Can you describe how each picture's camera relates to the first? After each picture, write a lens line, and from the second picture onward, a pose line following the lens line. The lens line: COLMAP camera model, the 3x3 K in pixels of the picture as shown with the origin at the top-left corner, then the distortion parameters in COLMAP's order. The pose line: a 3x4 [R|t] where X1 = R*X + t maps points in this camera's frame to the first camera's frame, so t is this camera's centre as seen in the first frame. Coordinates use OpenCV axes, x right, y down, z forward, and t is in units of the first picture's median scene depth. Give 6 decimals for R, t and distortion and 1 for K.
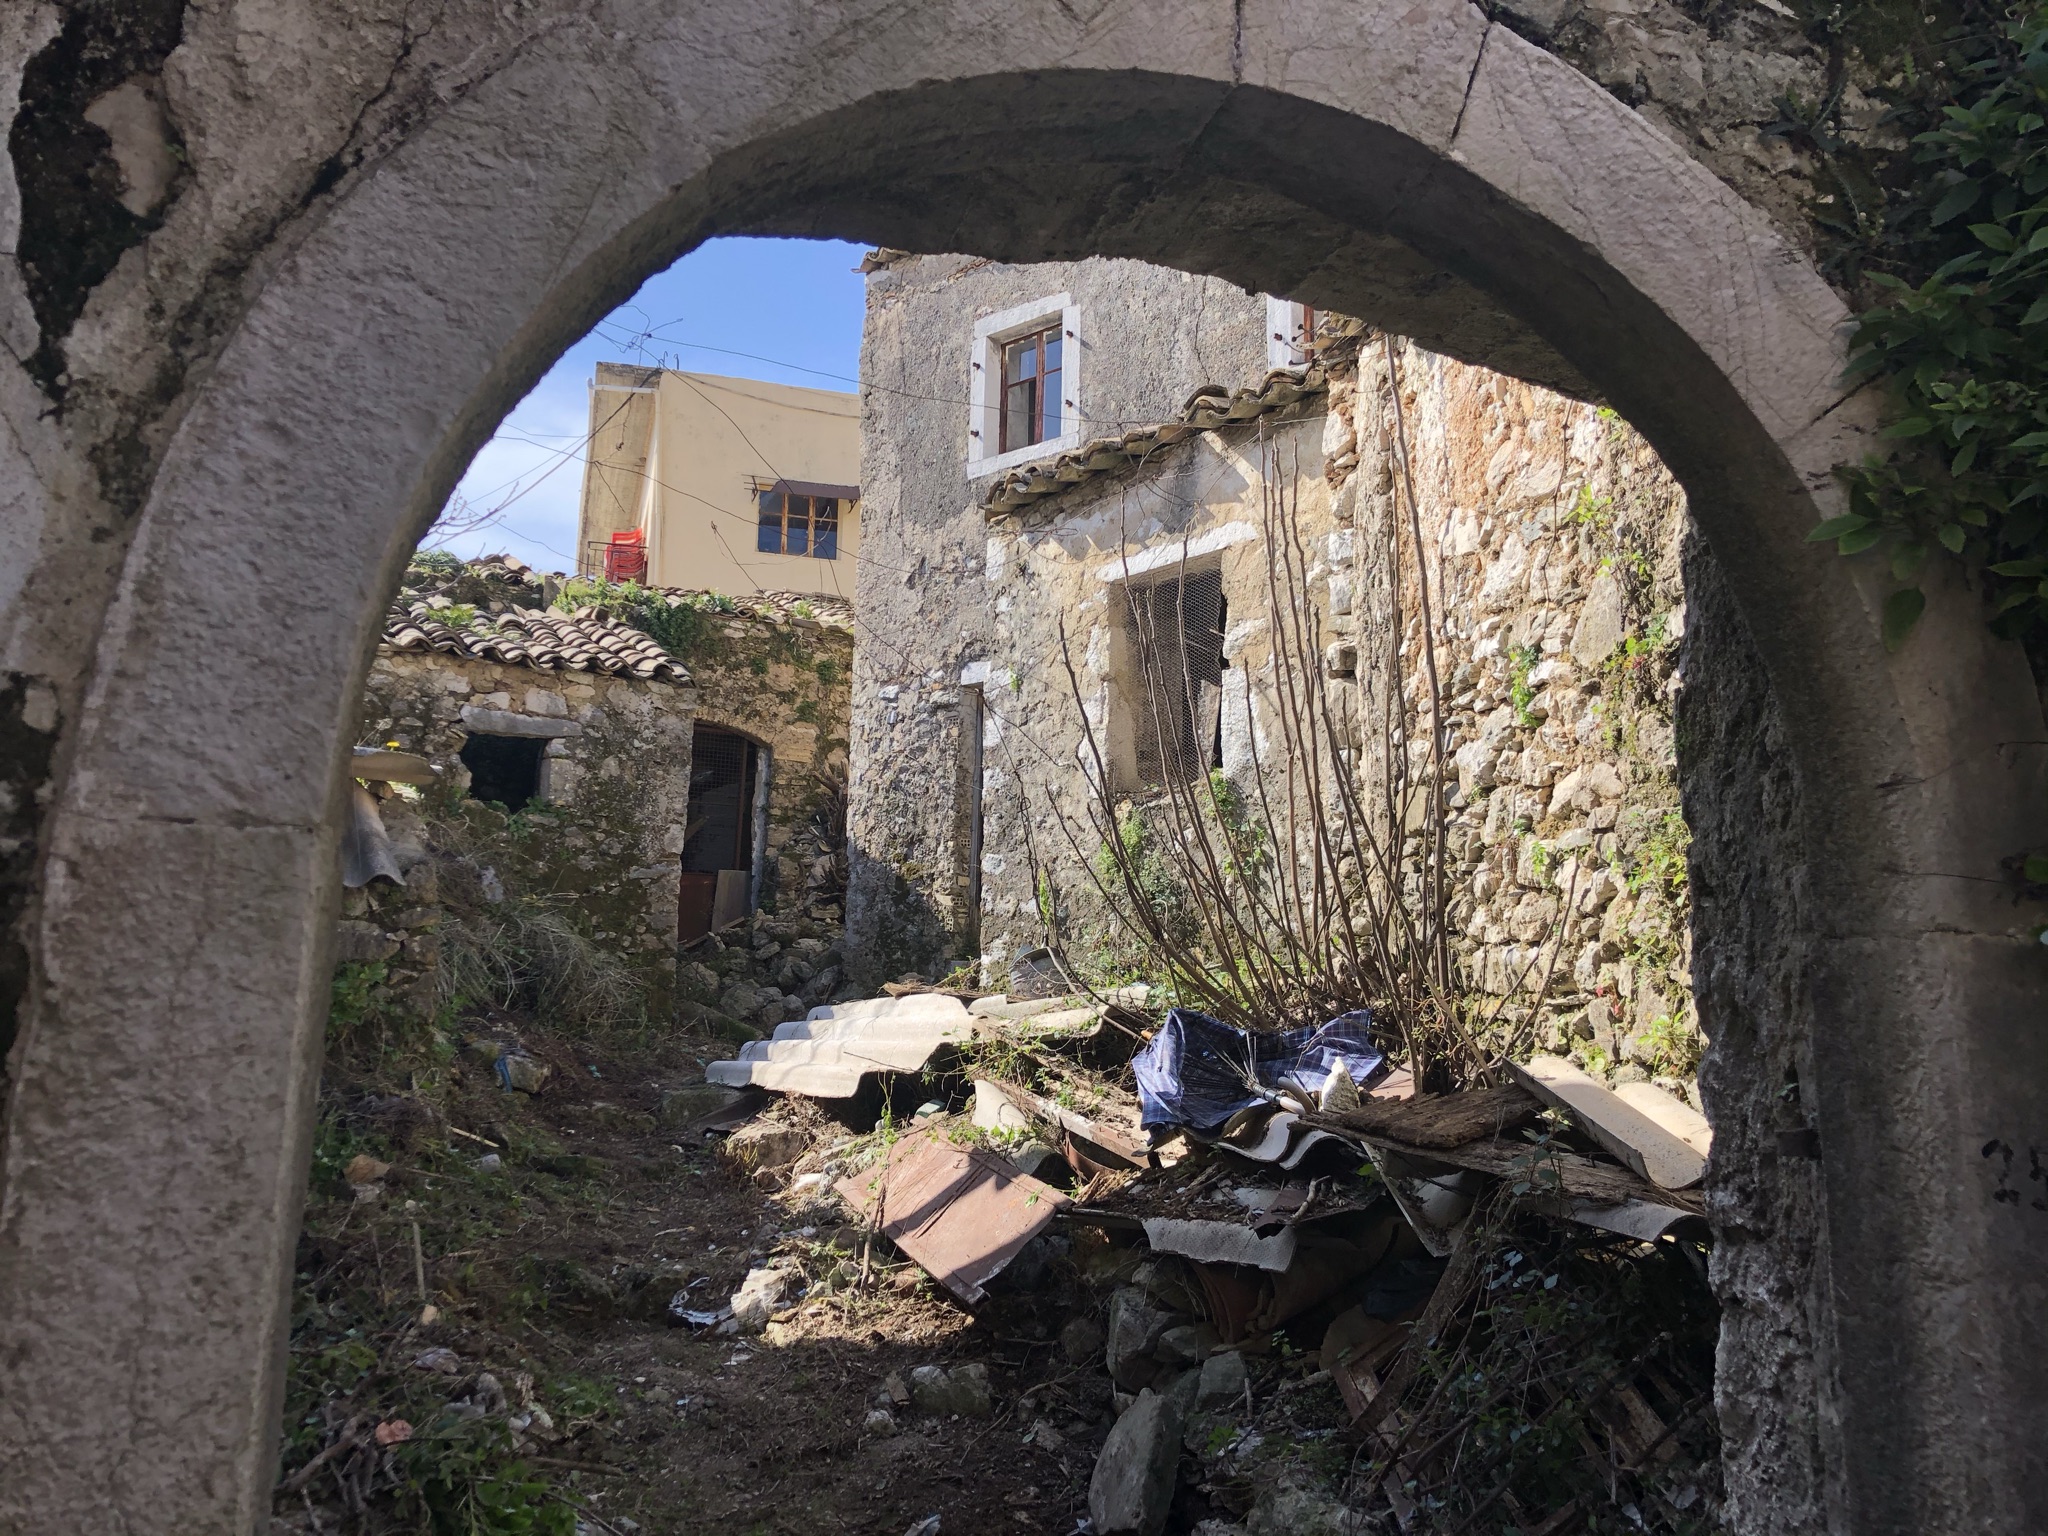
lens RADIAL K [[1672.5, 0, 1061.9], [0, 1672.5, 776.2], [0, 0, 1]] dist [0.049716, -0.056017]
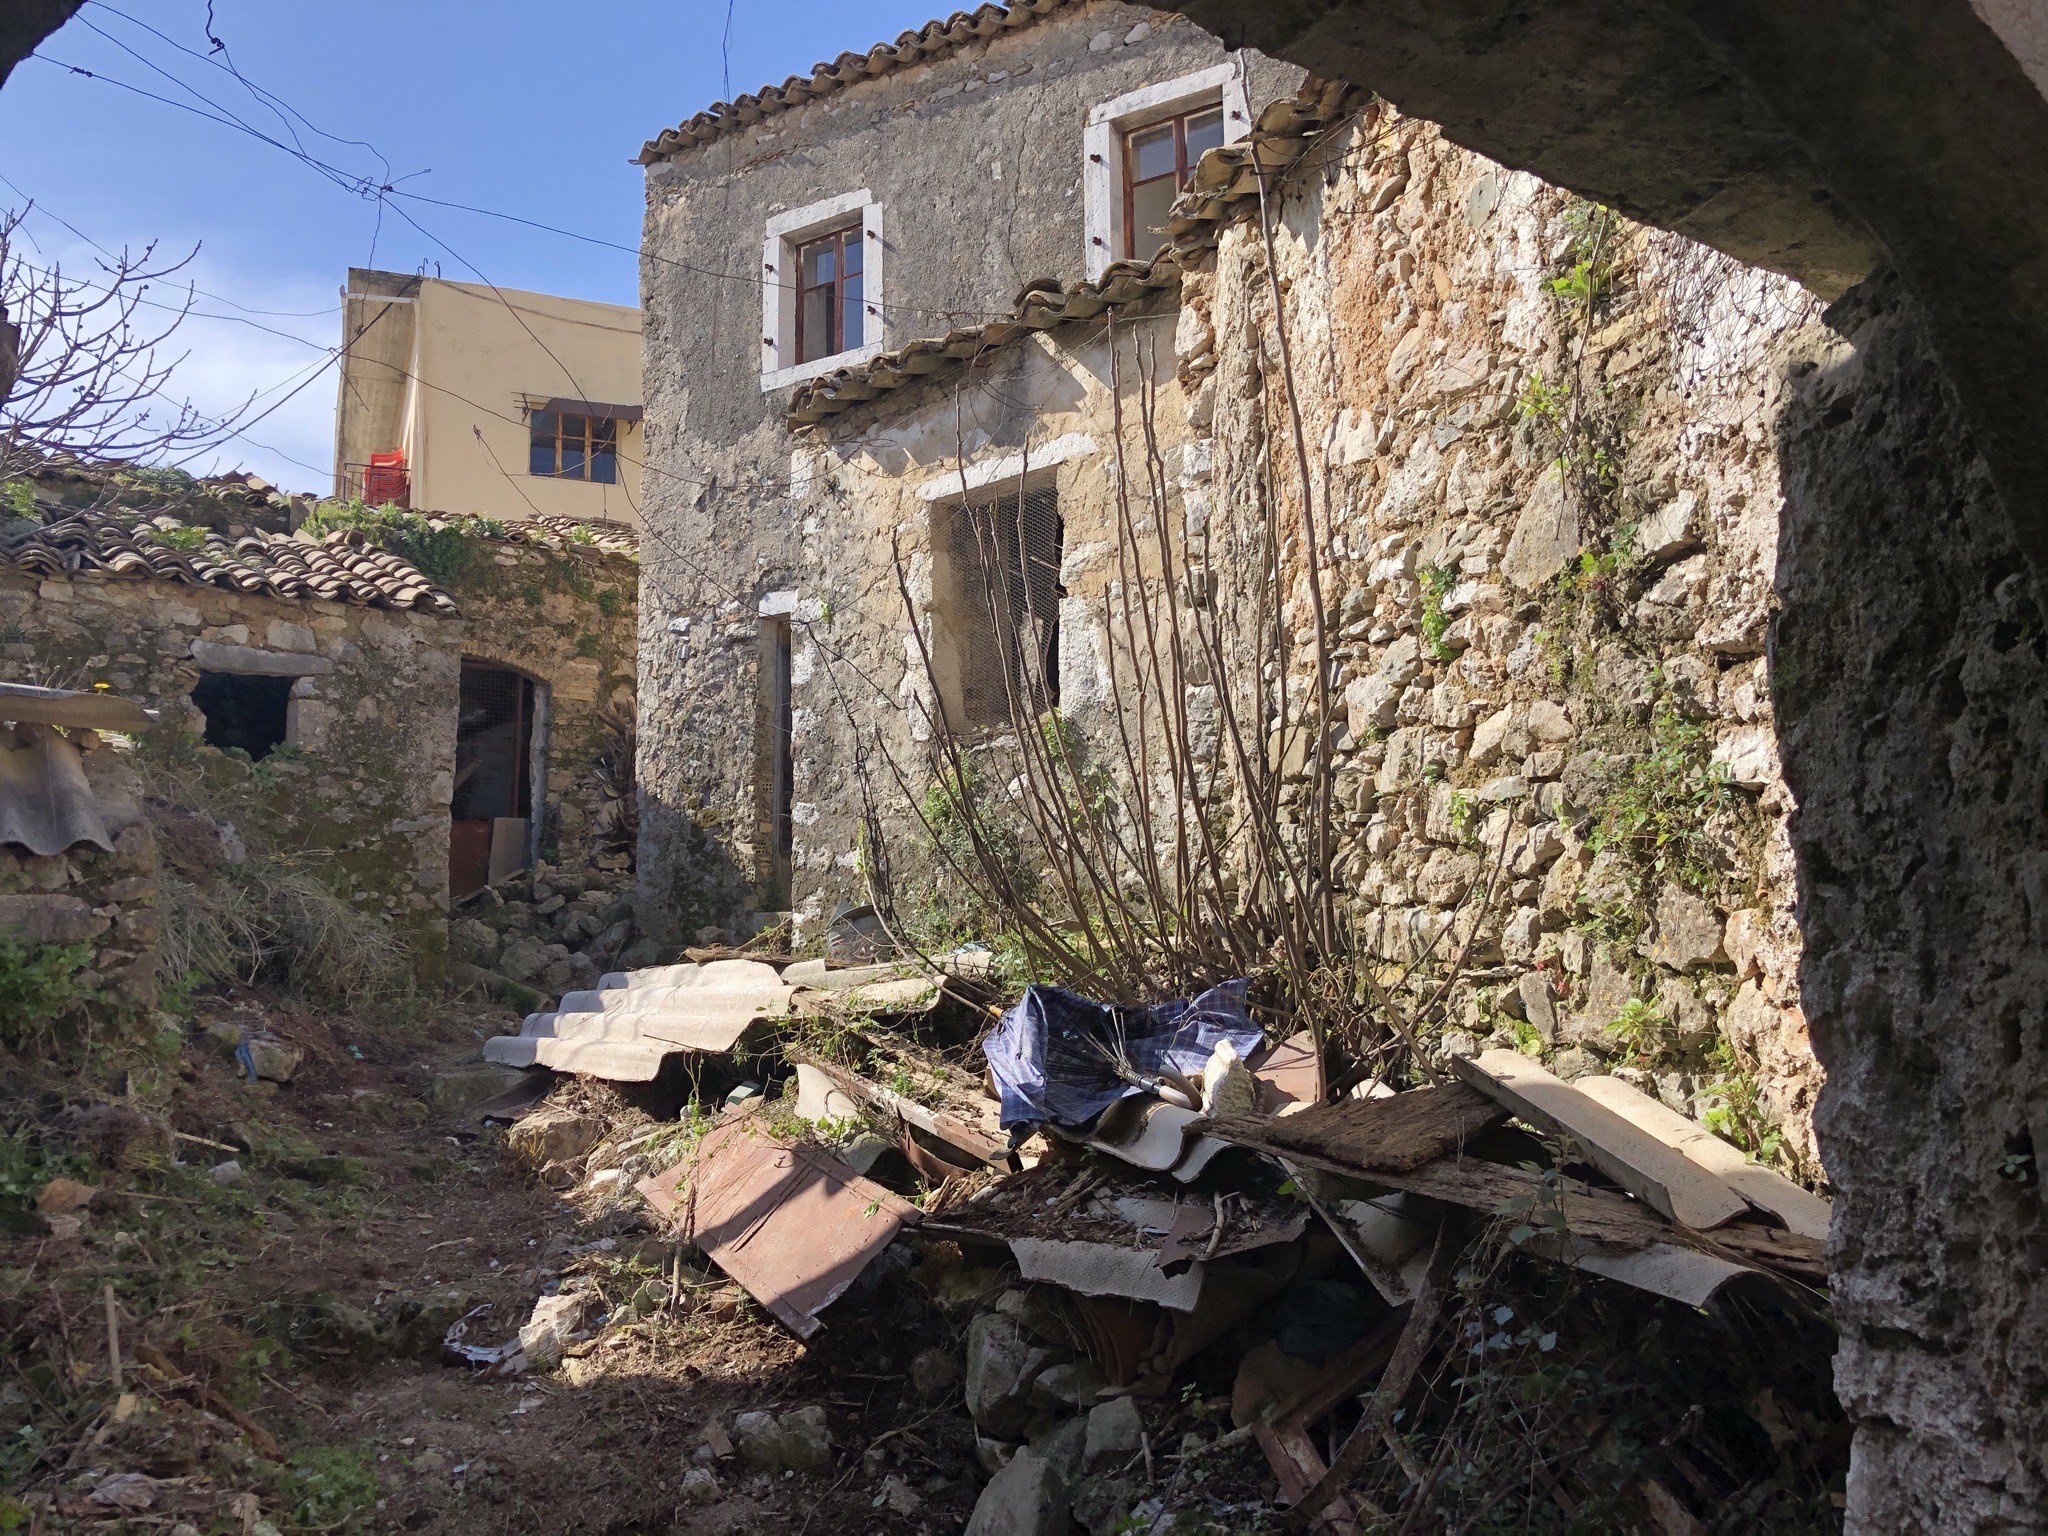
lens RADIAL K [[1672.5, 0, 1022.6], [0, 1672.5, 786.4], [0, 0, 1]] dist [0.049716, -0.056017]
pose [[0.994764, -0.012856, 0.101386, -0.020198], [0.008223, 0.998908, 0.045991, -0.003825], [-0.101867, -0.044917, 0.993783, 0.111864]]
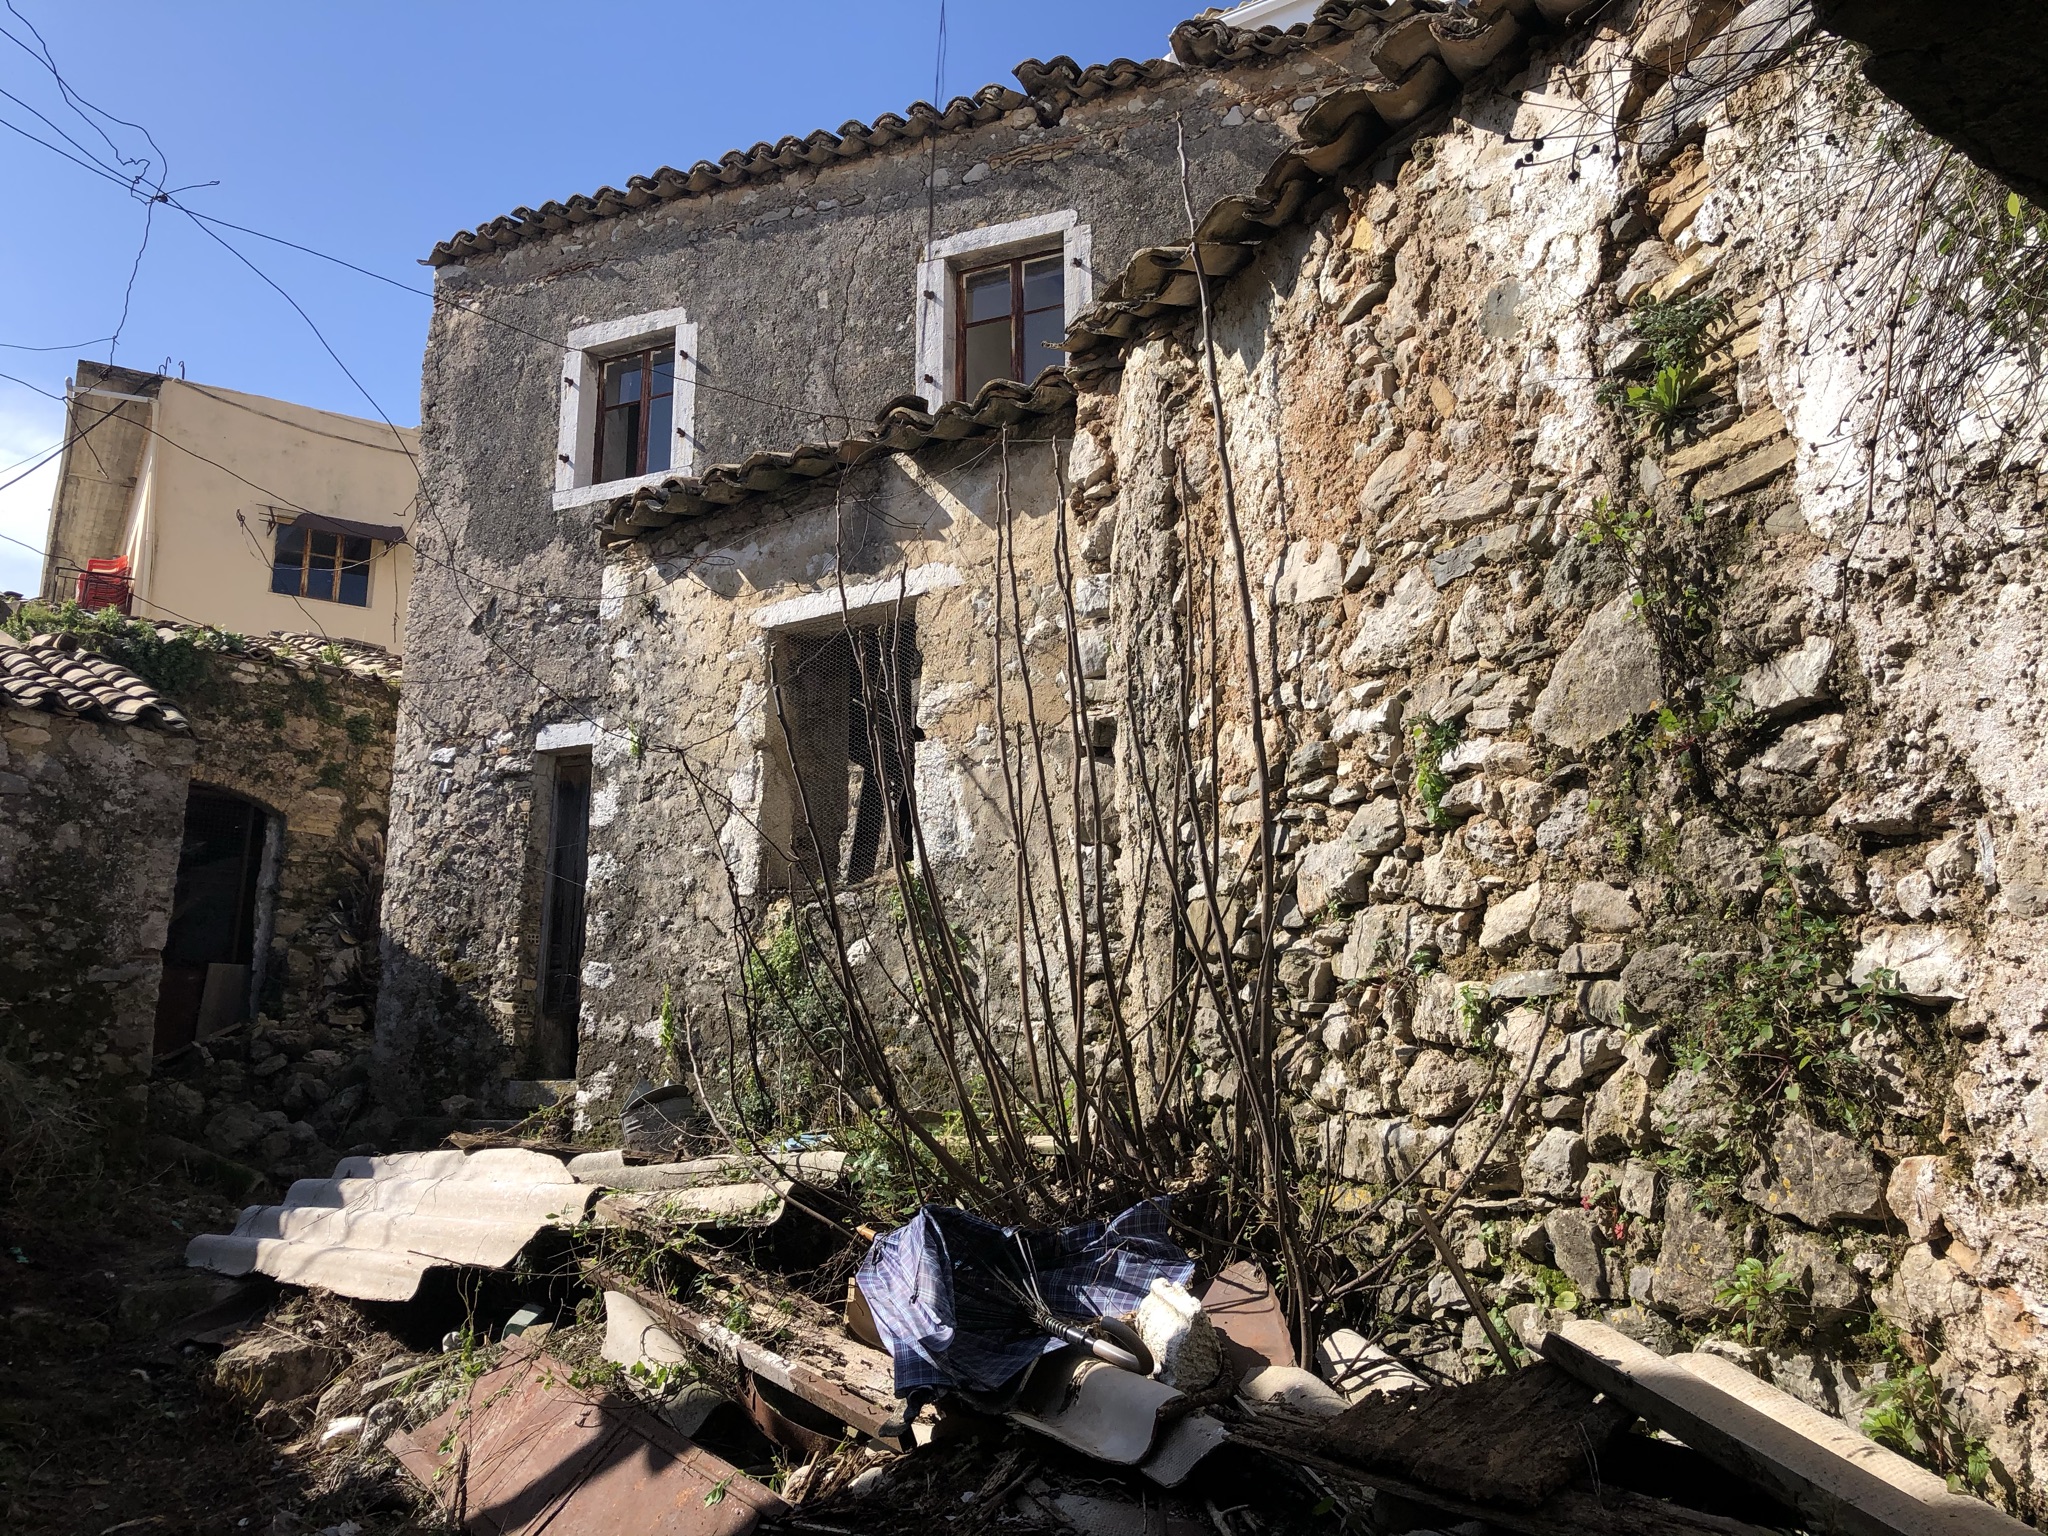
lens RADIAL K [[1672.5, 0, 1024.3], [0, 1672.5, 789.8], [0, 0, 1]] dist [0.049716, -0.056017]
pose [[0.968307, 0.038855, 0.246720, -0.061067], [-0.028178, 0.998513, -0.046661, -0.004453], [-0.248167, 0.038230, 0.967963, 0.235973]]
